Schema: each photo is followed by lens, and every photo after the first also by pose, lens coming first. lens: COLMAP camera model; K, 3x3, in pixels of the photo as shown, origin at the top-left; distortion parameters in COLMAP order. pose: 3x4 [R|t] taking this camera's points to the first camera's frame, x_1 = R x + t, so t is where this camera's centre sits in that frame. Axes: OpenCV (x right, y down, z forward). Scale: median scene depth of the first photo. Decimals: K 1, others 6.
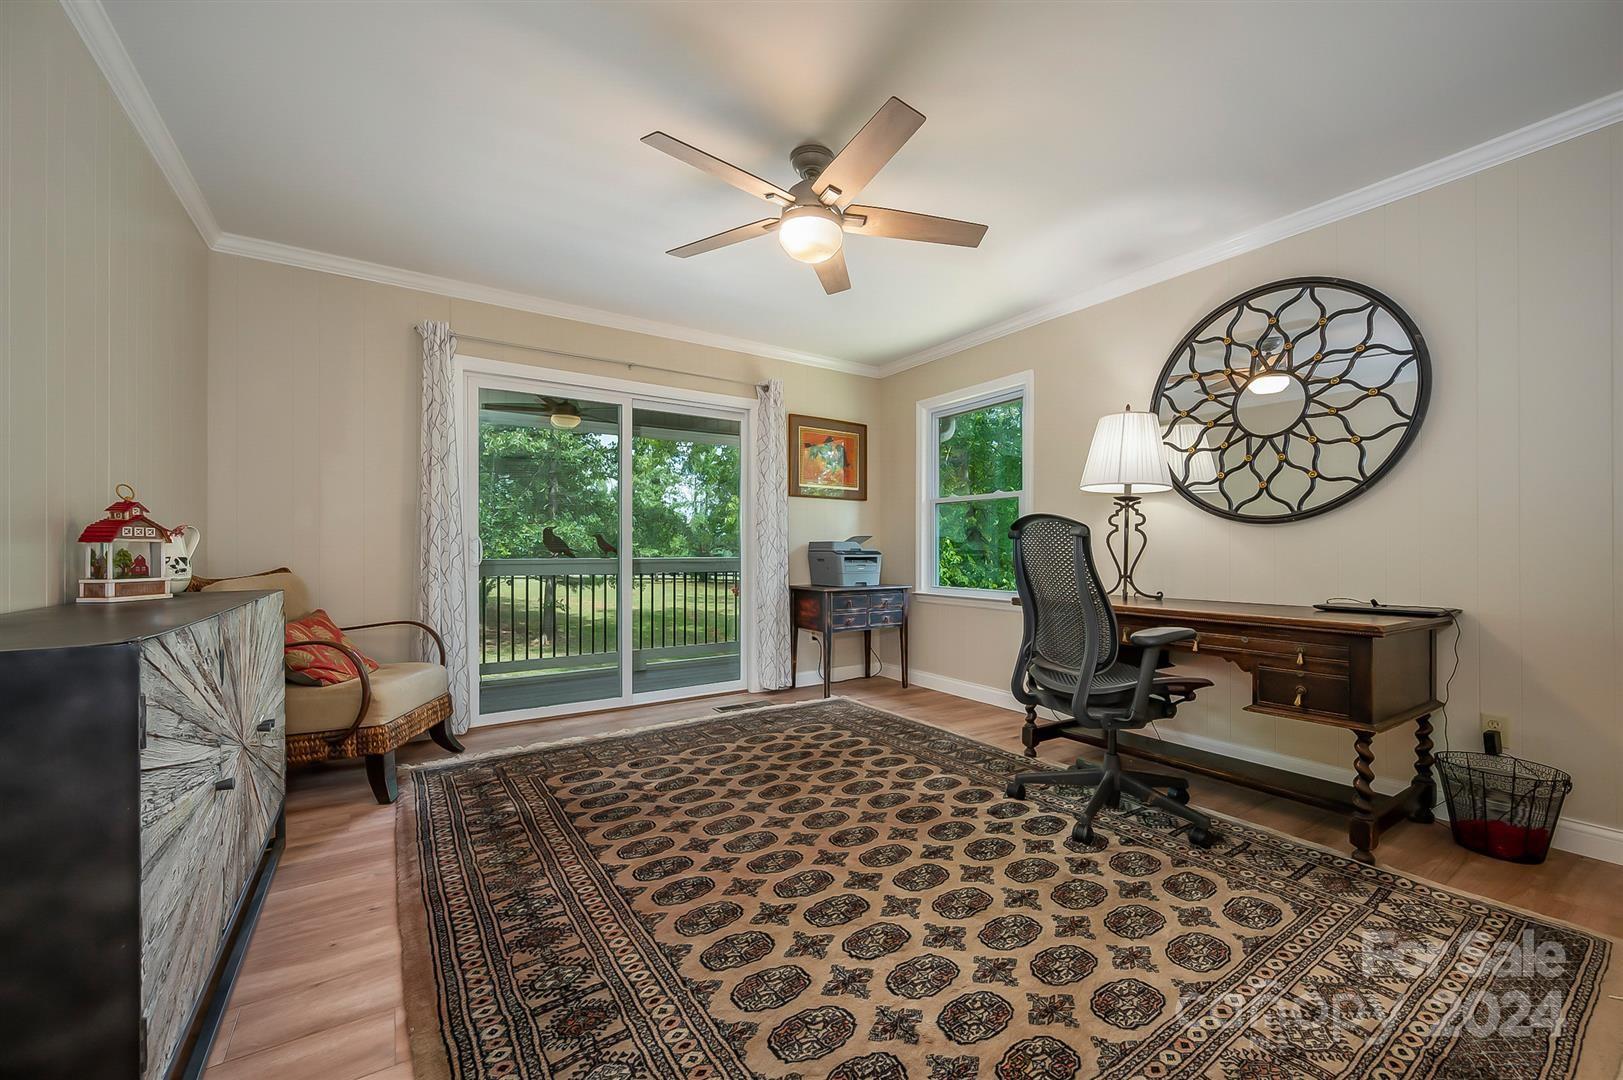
lens RADIAL K [[657.1, 0, 821.5], [0, 657.1, 537.6], [0, 0, 1]] dist [-0.000222, -0.000034]
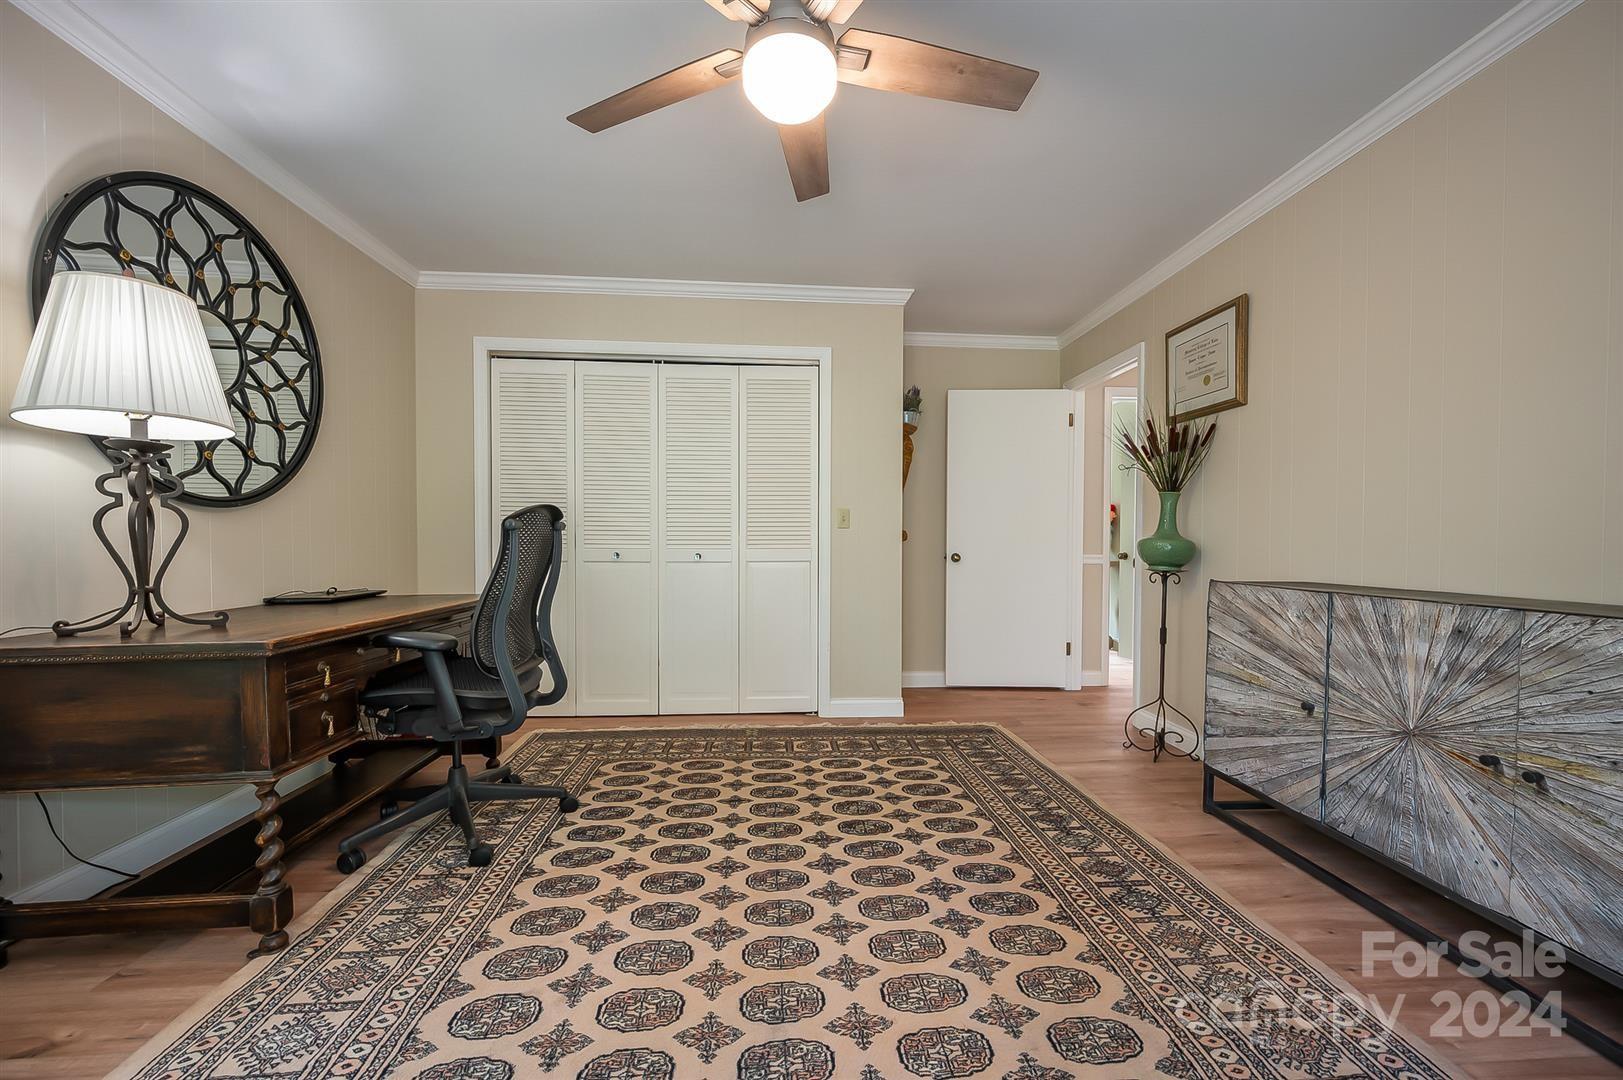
lens RADIAL K [[657.1, 0, 821.5], [0, 657.1, 537.6], [0, 0, 1]] dist [-0.000222, -0.000034]
pose [[-0.874986, 0.000362, 0.484148, -0.340625], [-0.011202, 0.999717, -0.020993, 0.024193], [-0.484019, -0.023792, -0.874734, 1.426053]]
